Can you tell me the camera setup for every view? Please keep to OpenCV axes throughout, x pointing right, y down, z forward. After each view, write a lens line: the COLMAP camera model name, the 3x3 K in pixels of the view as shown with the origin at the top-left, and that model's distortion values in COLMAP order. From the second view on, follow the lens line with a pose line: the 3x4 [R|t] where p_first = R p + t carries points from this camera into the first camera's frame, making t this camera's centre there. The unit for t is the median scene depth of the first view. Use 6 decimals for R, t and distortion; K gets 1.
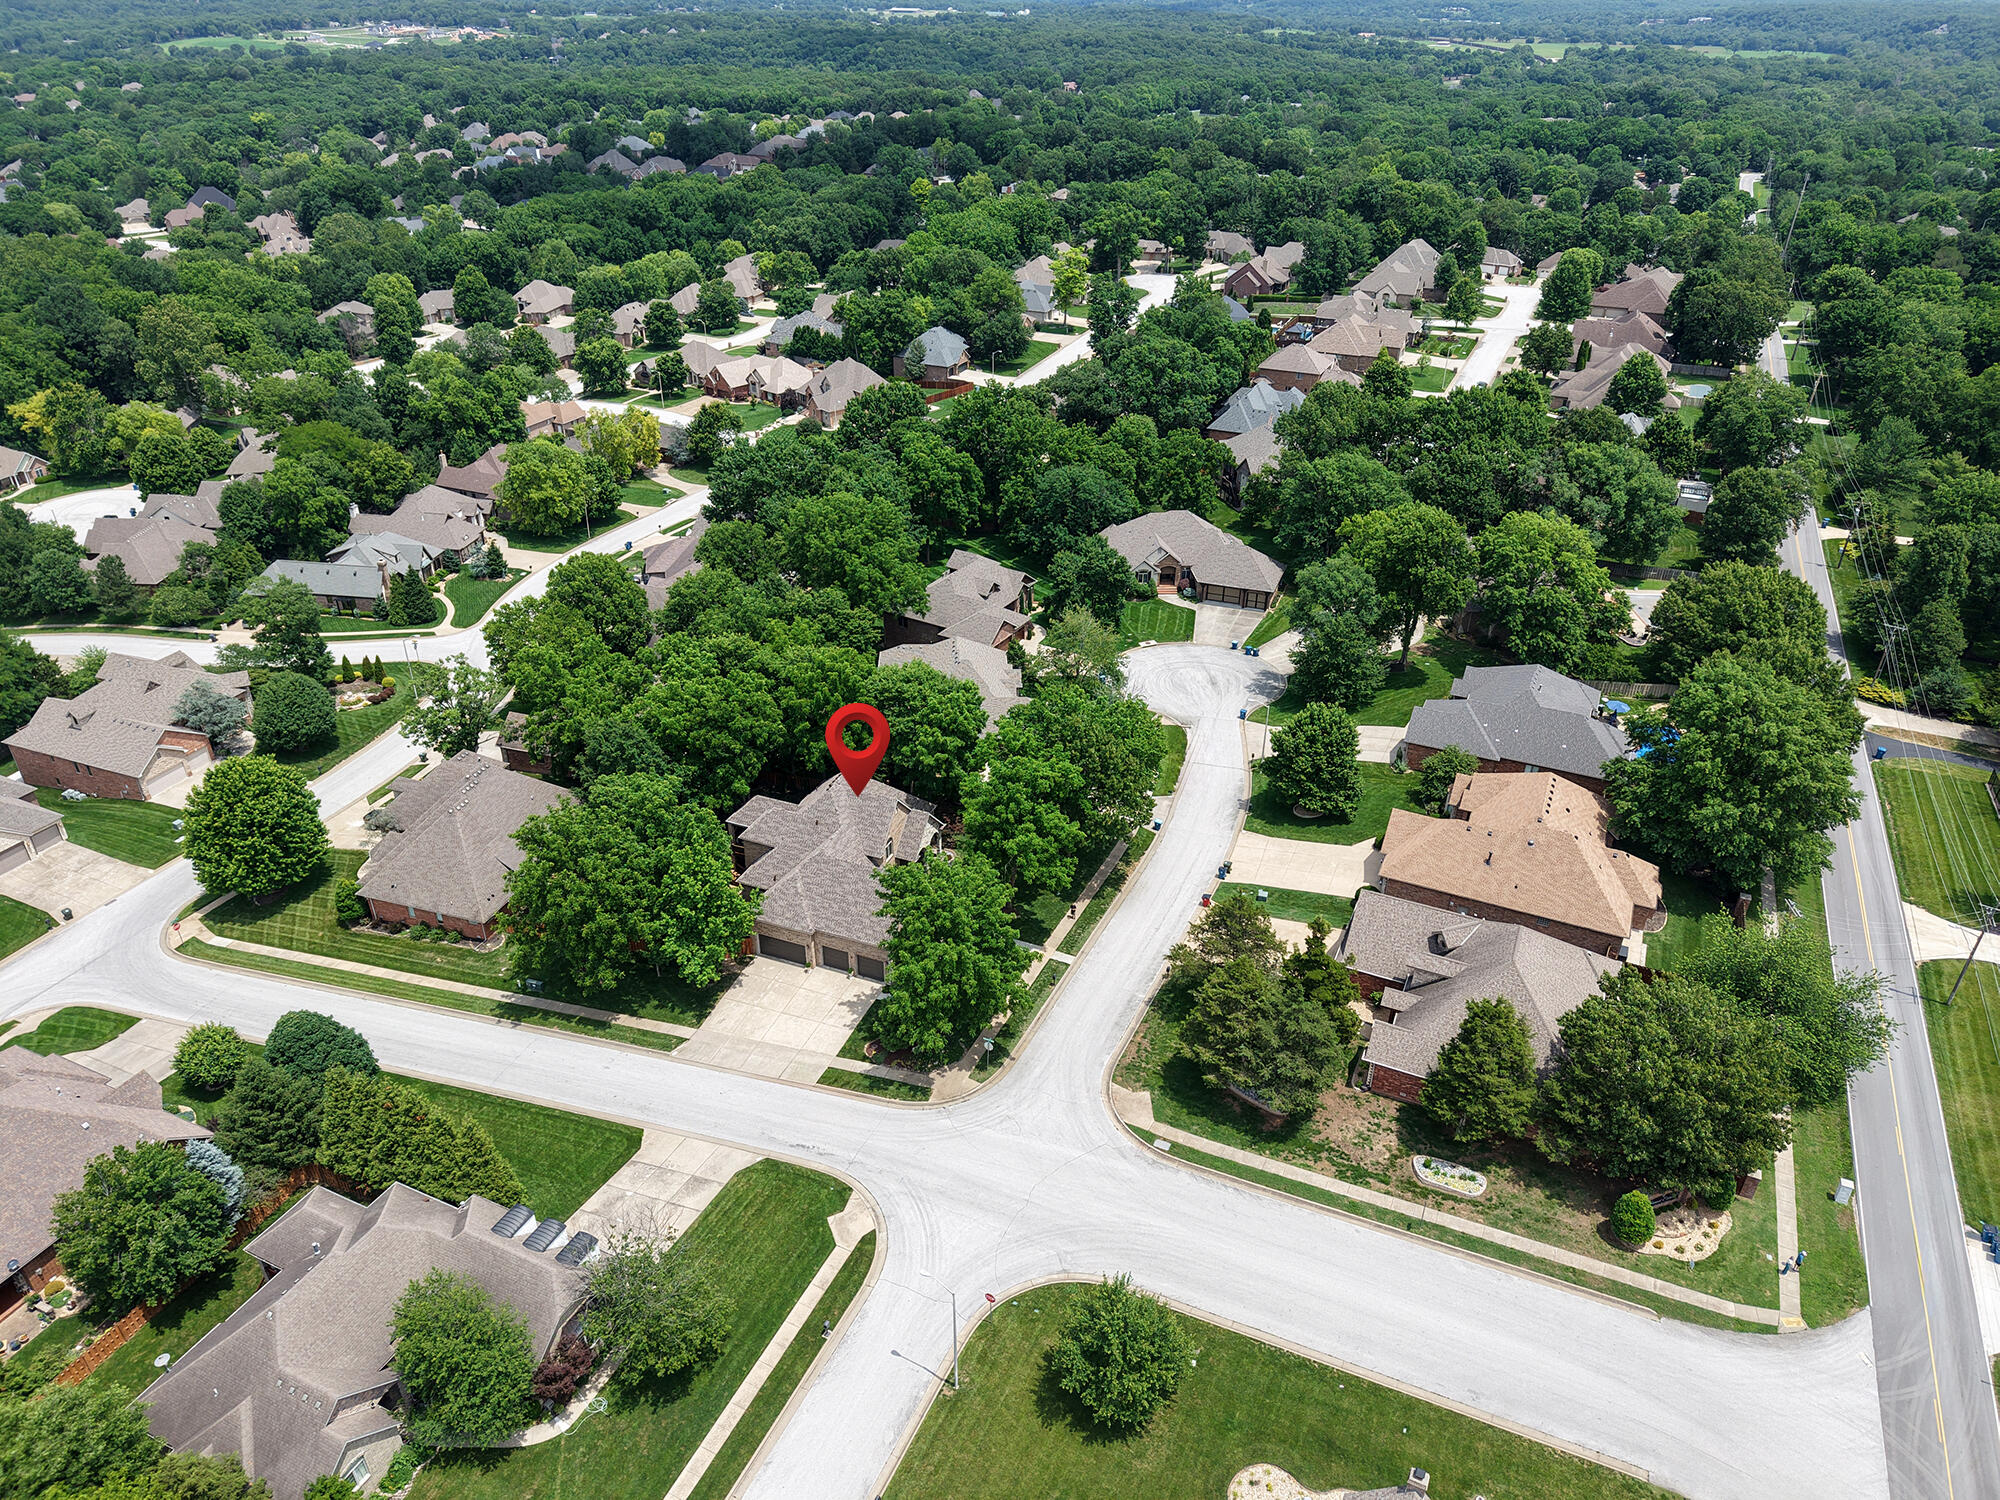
lens RADIAL K [[1411.7, 0, 1000.0], [0, 1411.7, 750.0], [0, 0, 1]] dist [0.120333, -0.183317]
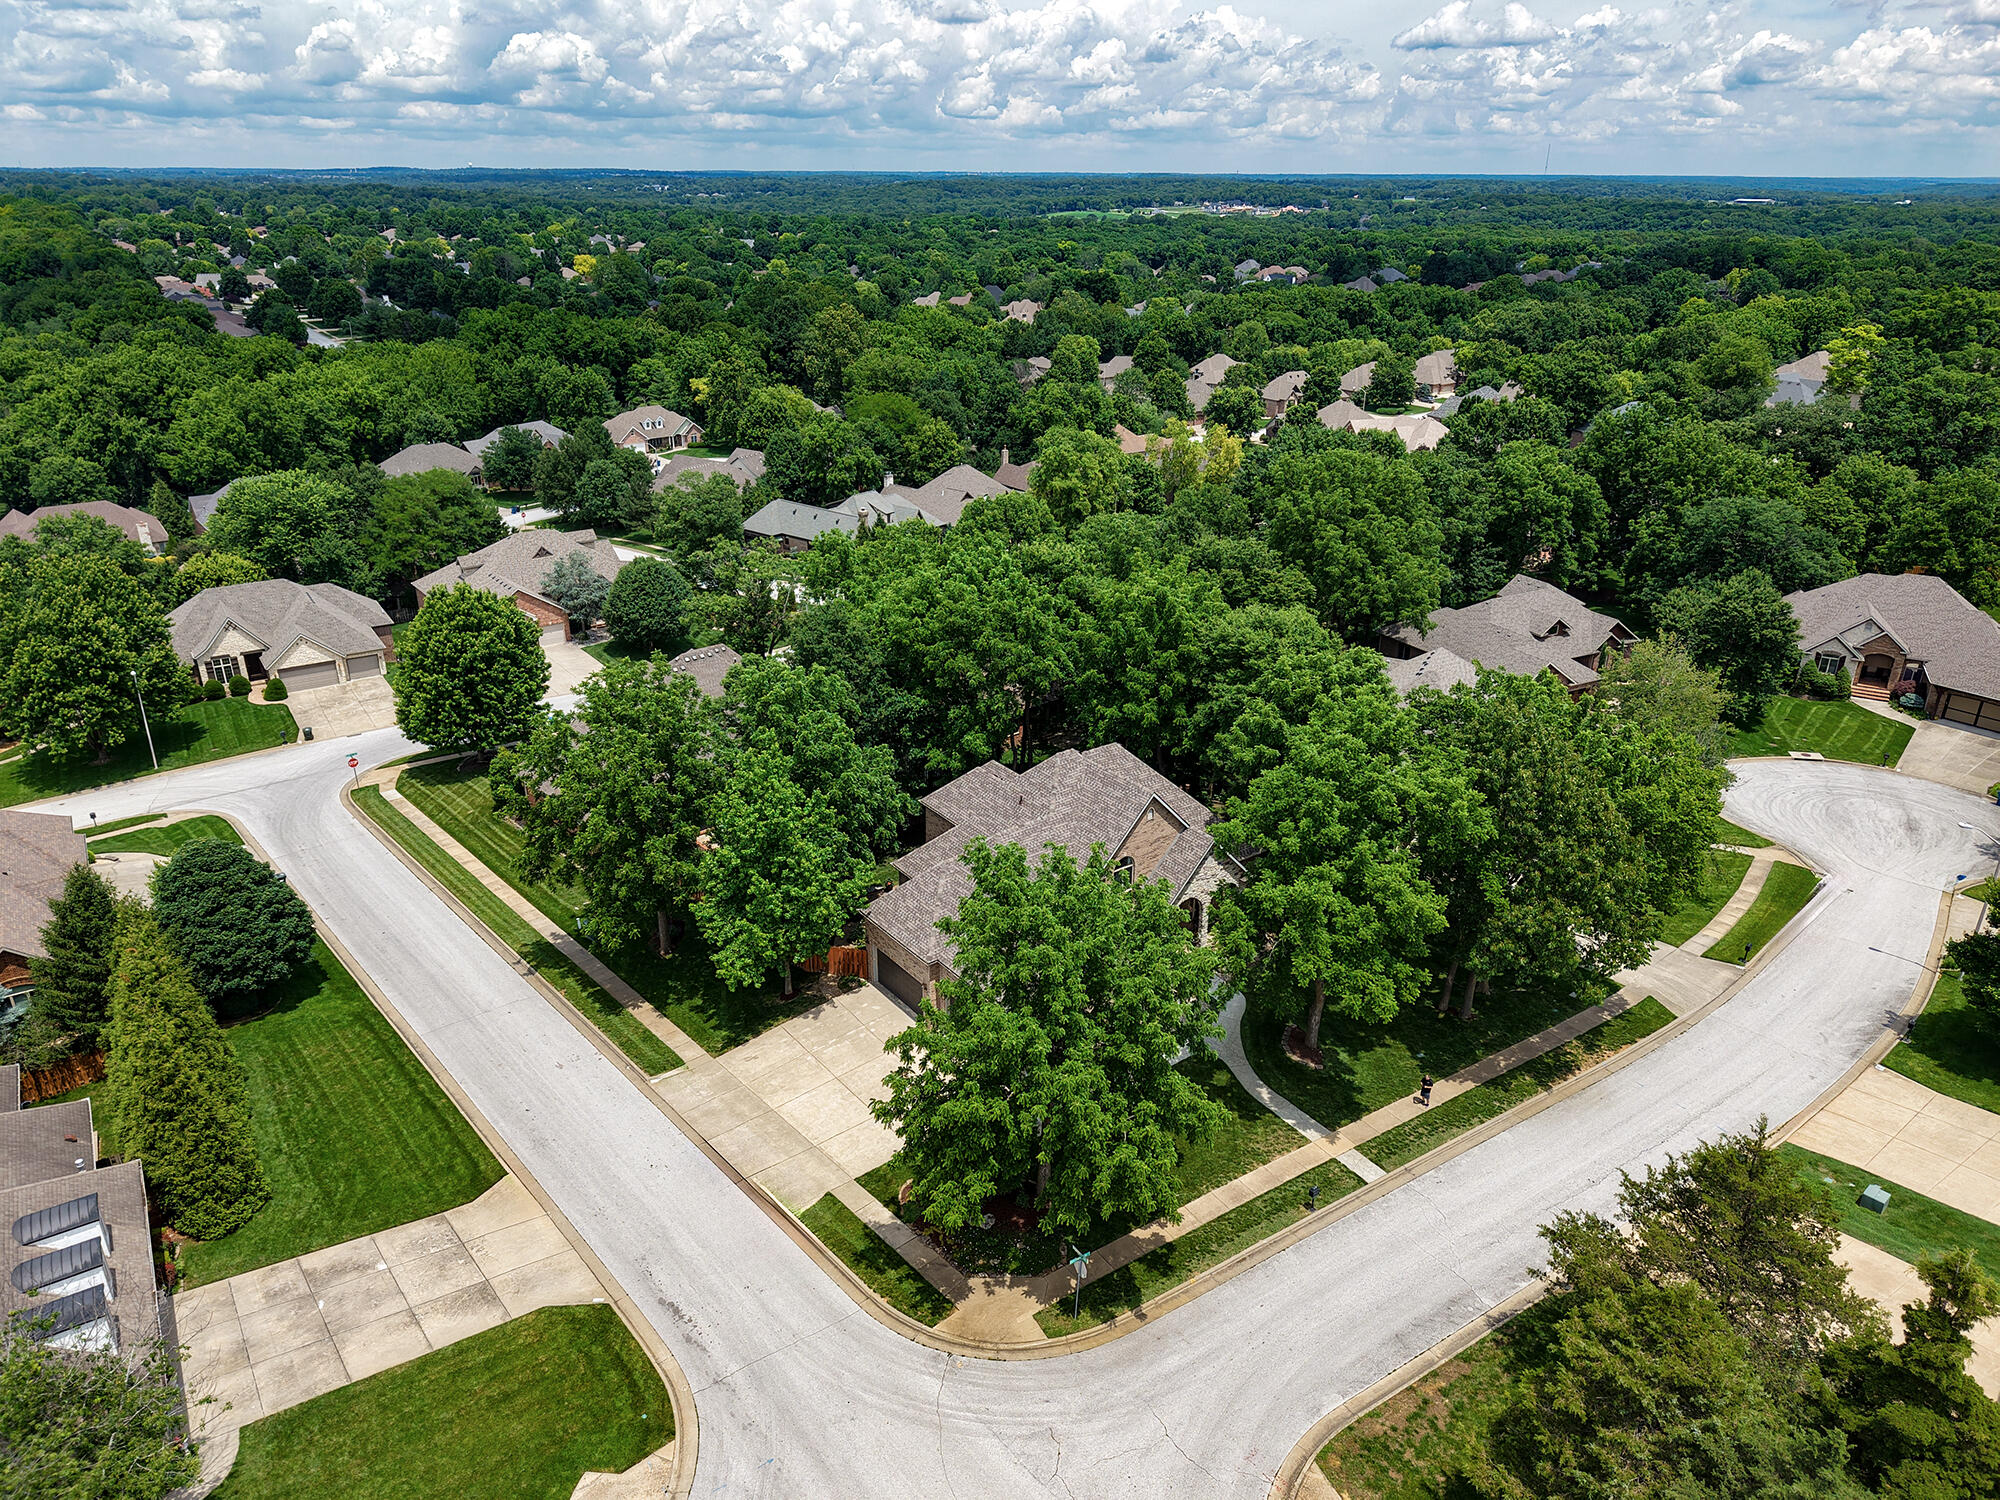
lens RADIAL K [[1354.5, 0, 1002.2], [0, 1354.5, 741.0], [0, 0, 1]] dist [0.027417, -0.024842]
pose [[0.850297, 0.196612, -0.488200, 0.095113], [-0.262146, 0.962564, -0.068926, 0.047029], [0.456372, 0.186587, 0.870006, 0.339108]]
